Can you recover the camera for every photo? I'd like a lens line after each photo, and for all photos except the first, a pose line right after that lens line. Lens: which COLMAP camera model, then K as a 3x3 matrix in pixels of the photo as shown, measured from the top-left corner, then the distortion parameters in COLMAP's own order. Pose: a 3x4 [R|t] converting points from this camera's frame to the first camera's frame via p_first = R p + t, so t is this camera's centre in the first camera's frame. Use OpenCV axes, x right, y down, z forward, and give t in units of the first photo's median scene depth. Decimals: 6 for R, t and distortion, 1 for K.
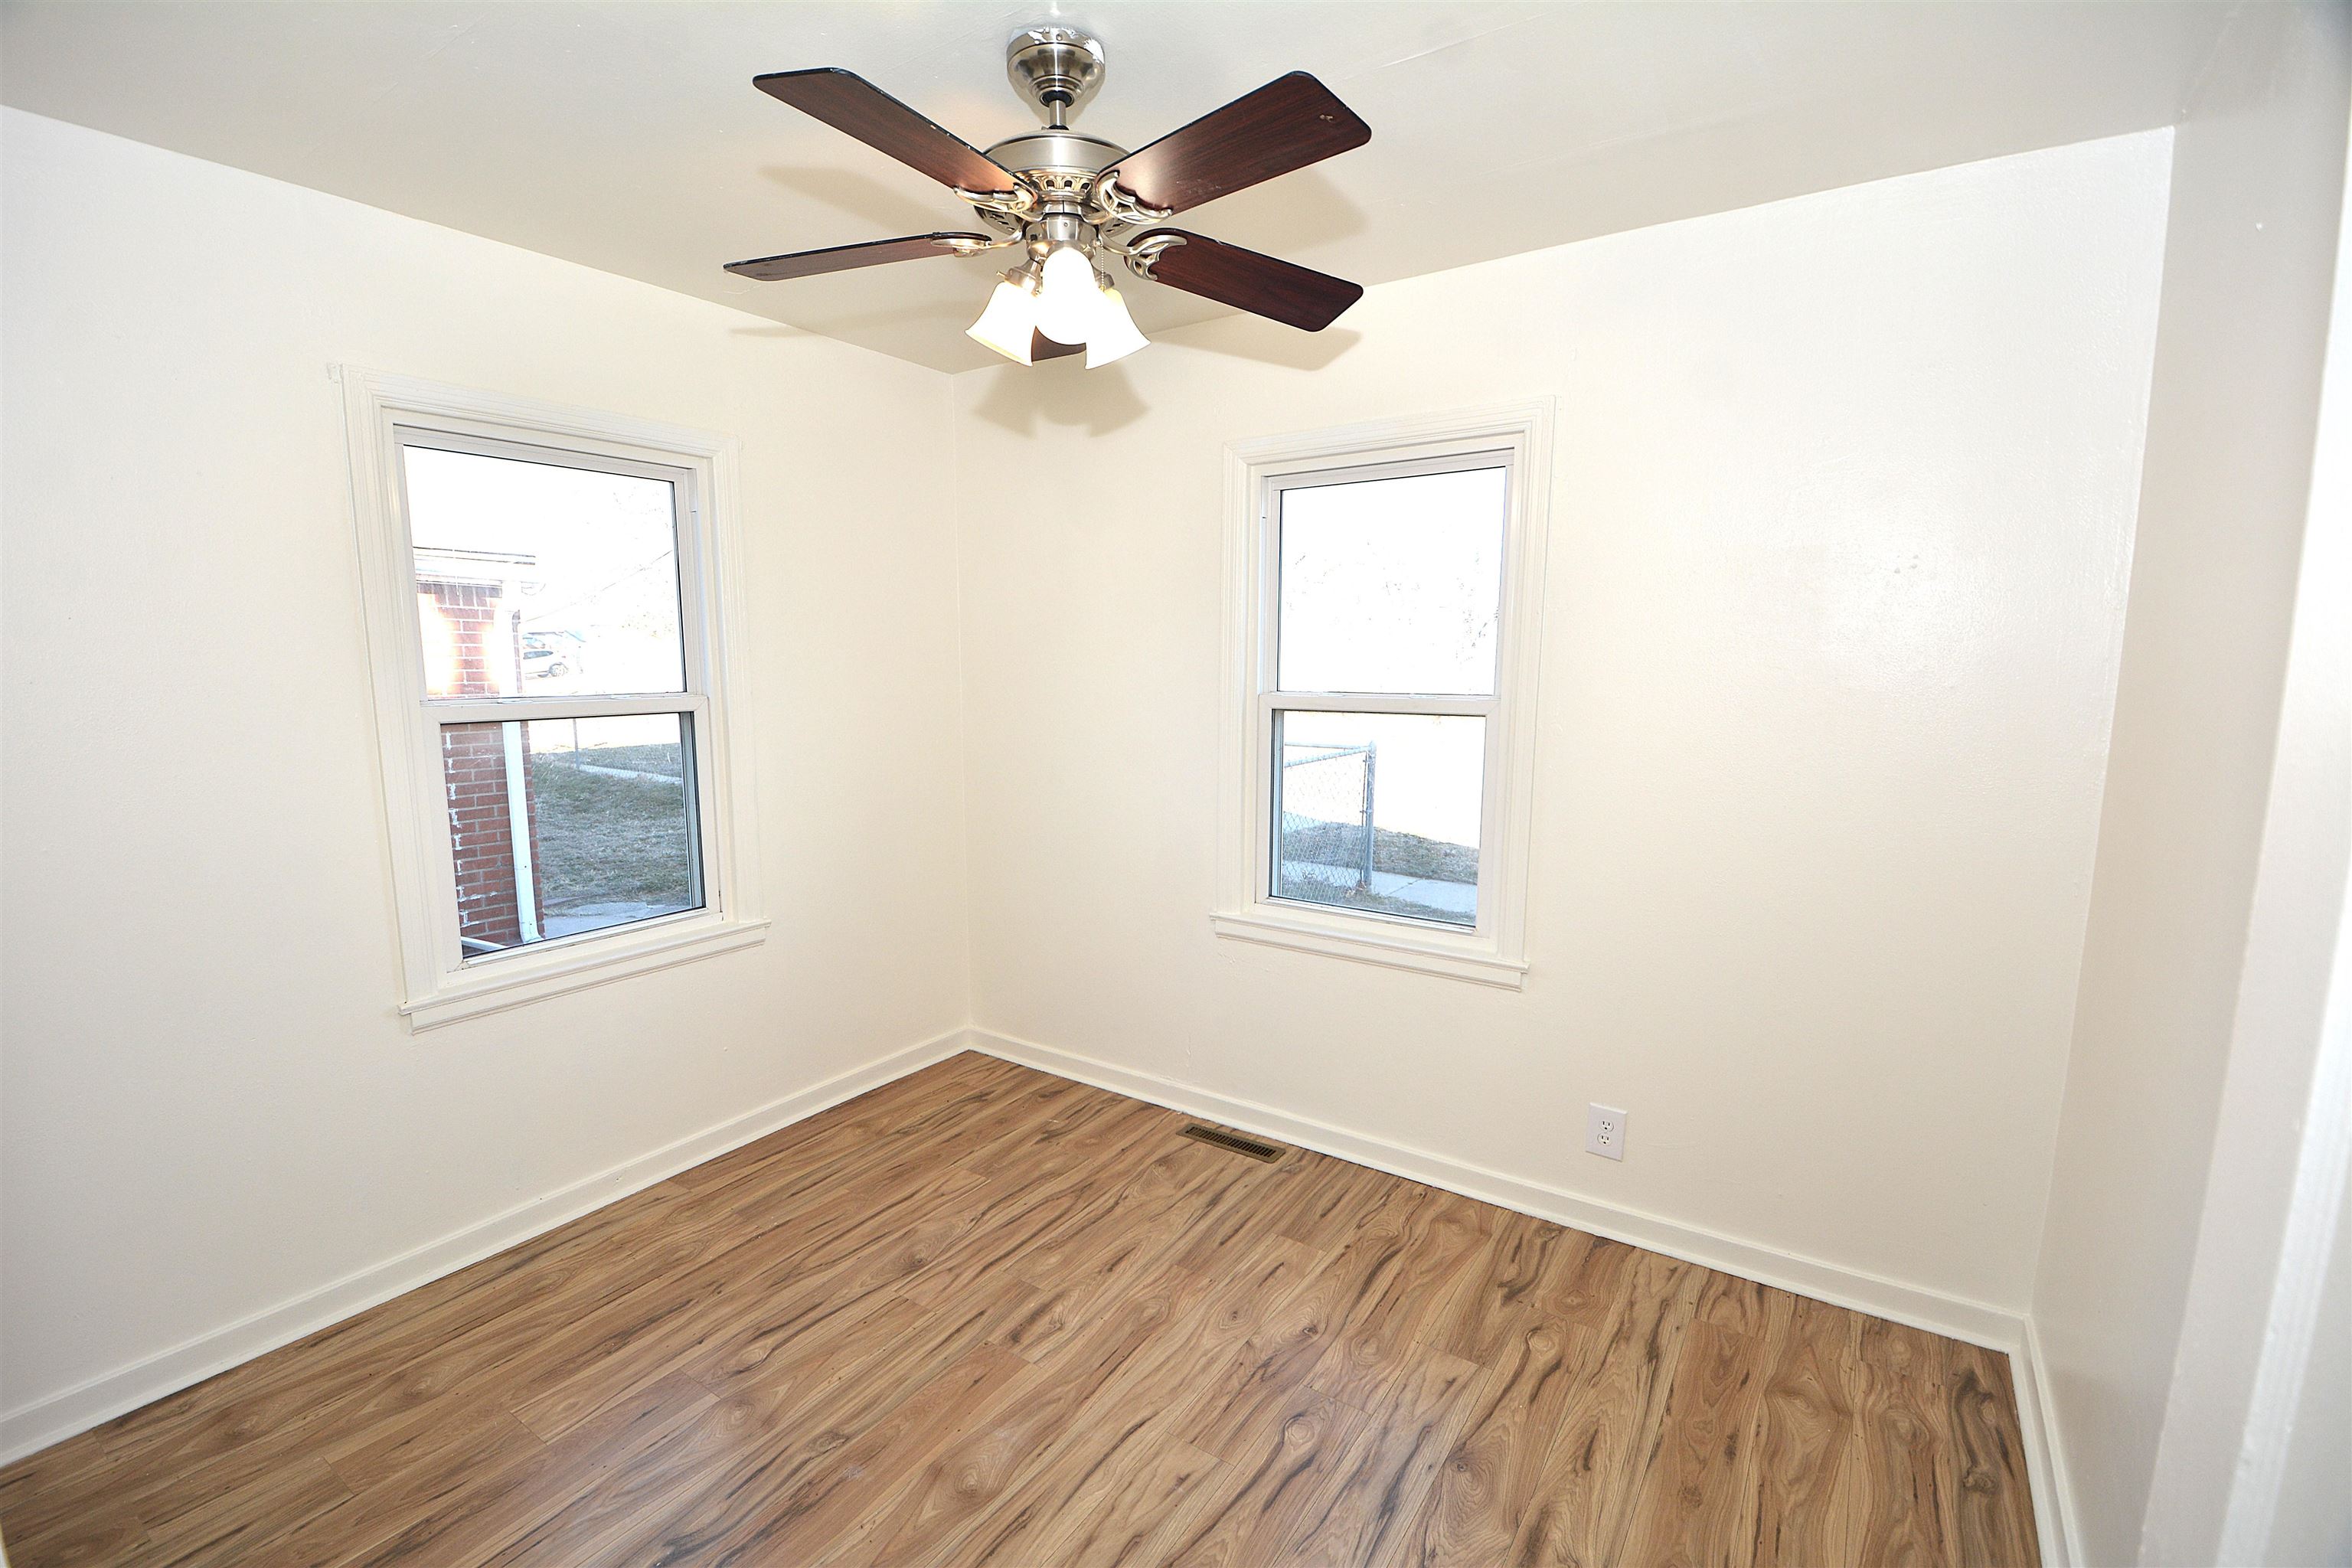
lens RADIAL K [[1024.0, 0, 1160.5], [0, 1024.0, 785.5], [0, 0, 1]] dist [-0.004708, -0.011032]
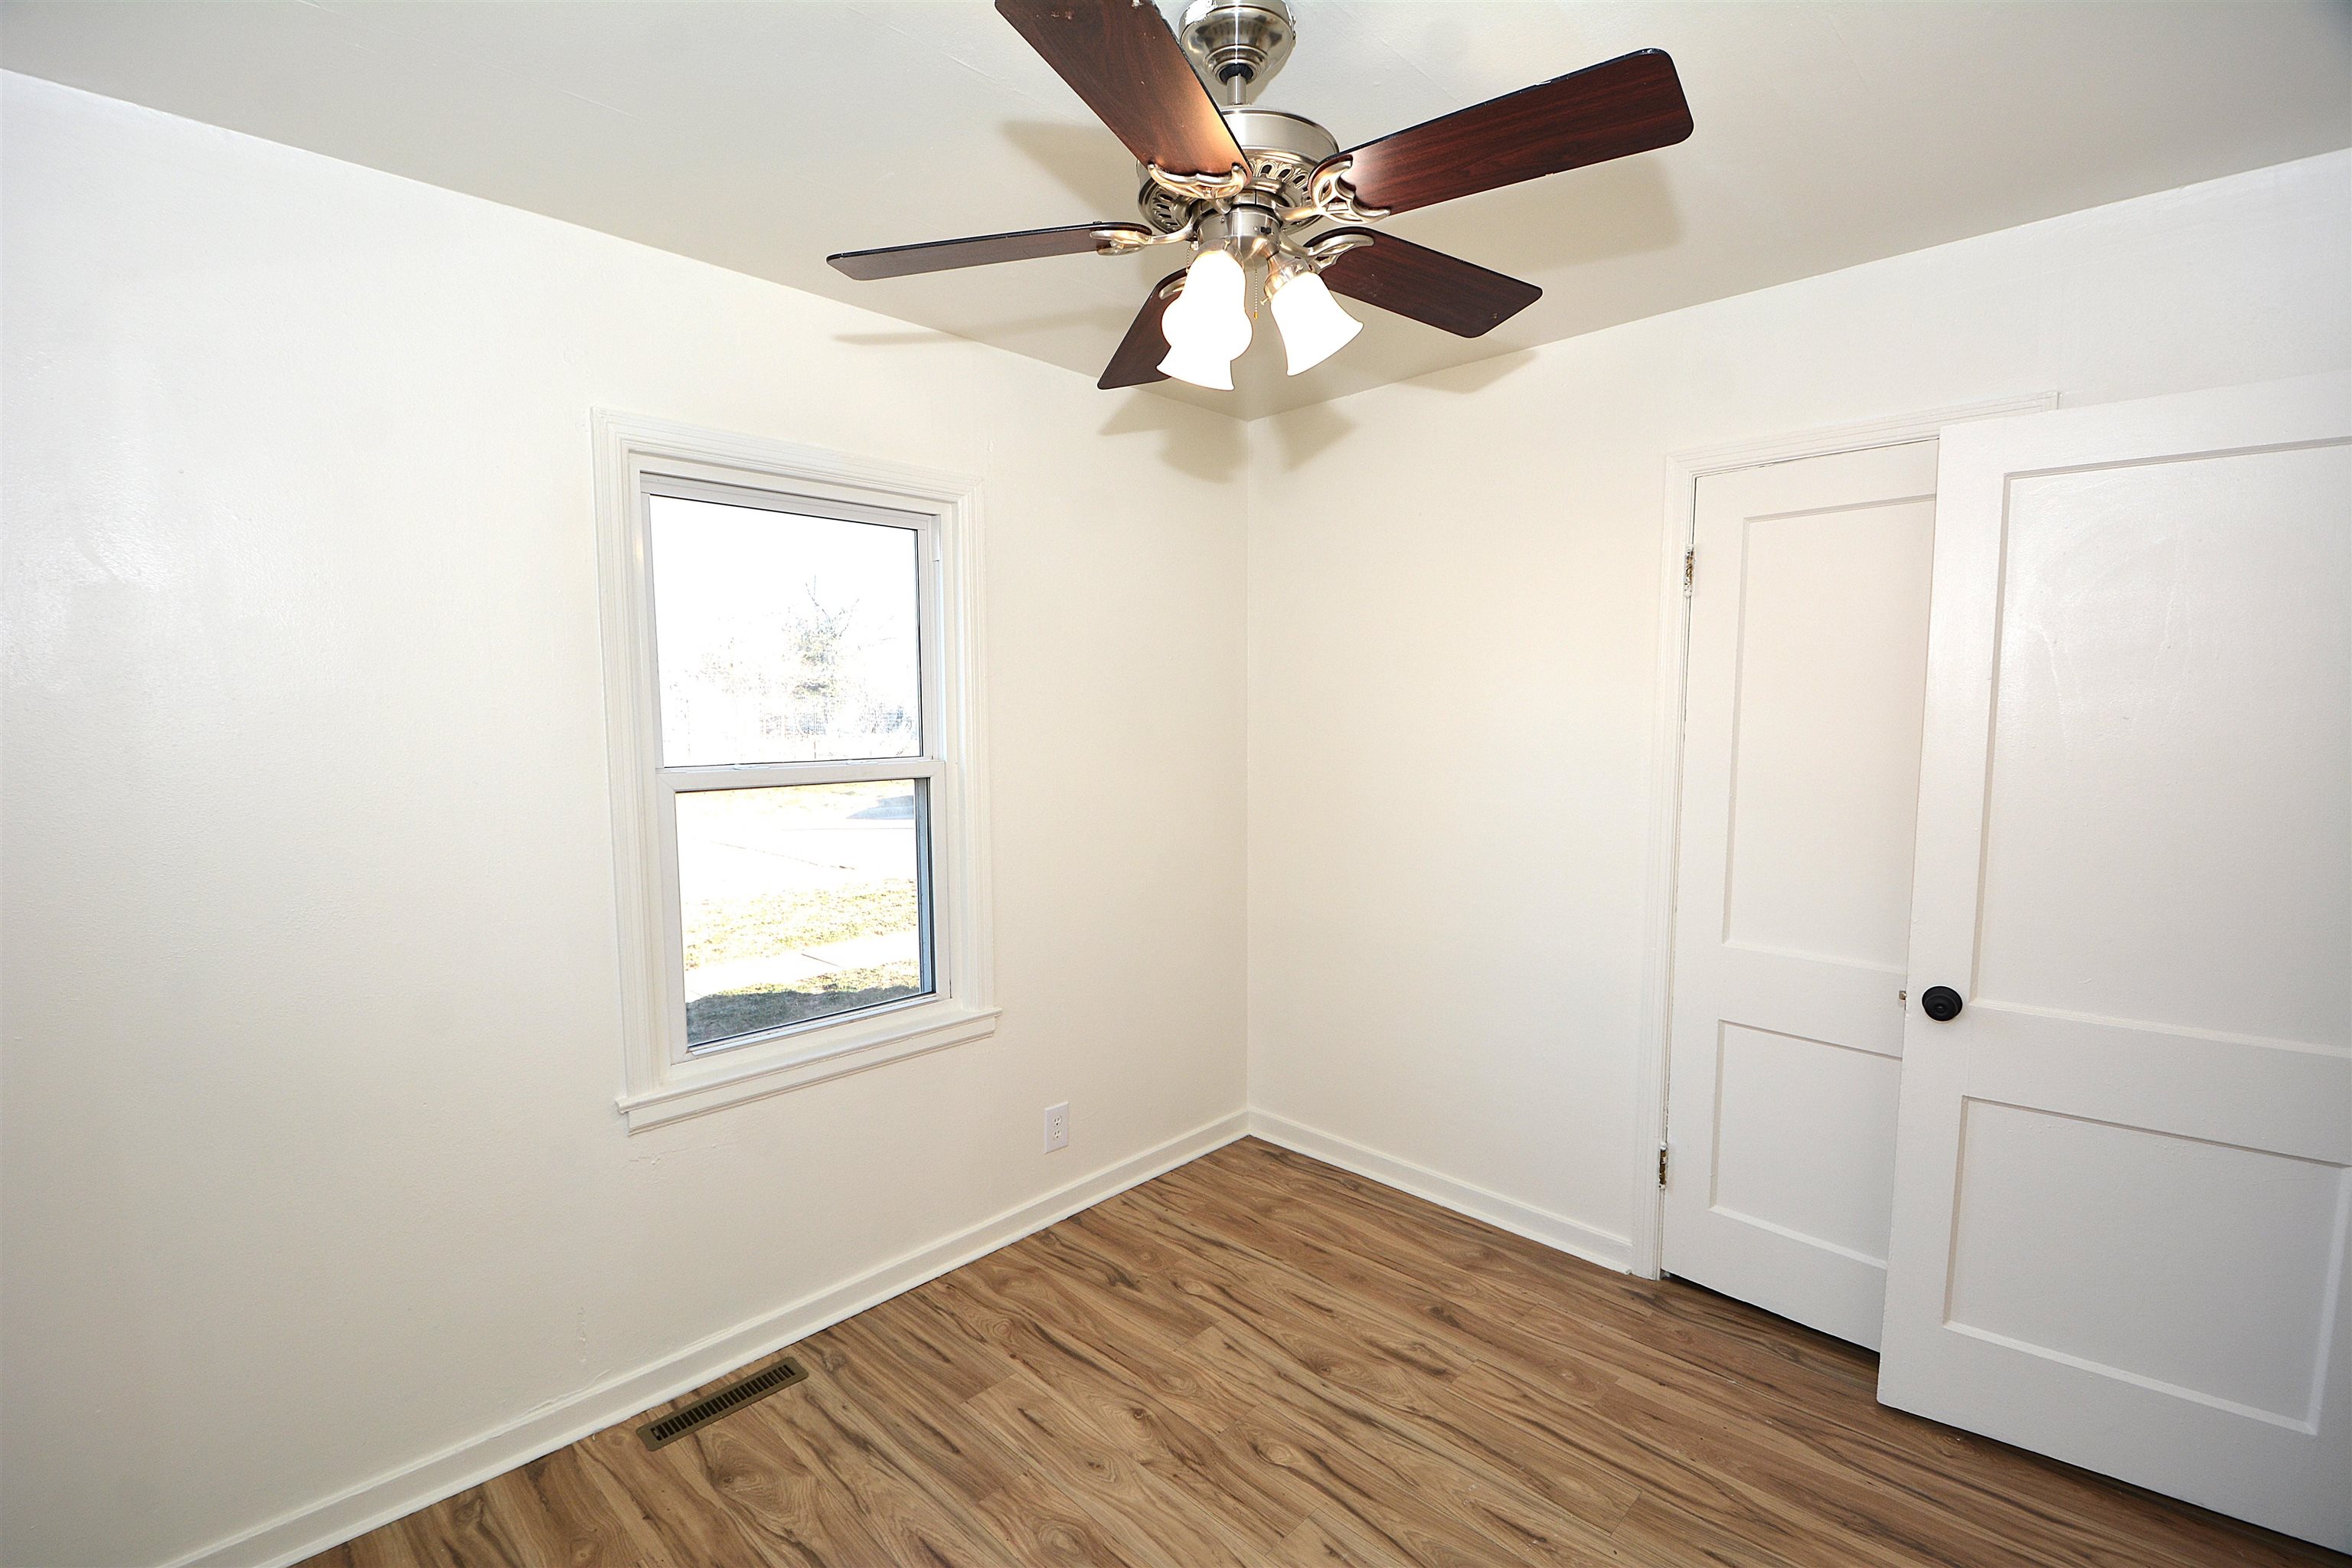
lens RADIAL K [[1024.0, 0, 1170.7], [0, 1024.0, 780.3], [0, 0, 1]] dist [-0.004708, -0.011032]
pose [[0.191692, -0.078367, 0.978321, -0.774736], [0.133385, 0.989639, 0.053138, -0.109245], [-0.972349, 0.120307, 0.200159, 0.737092]]
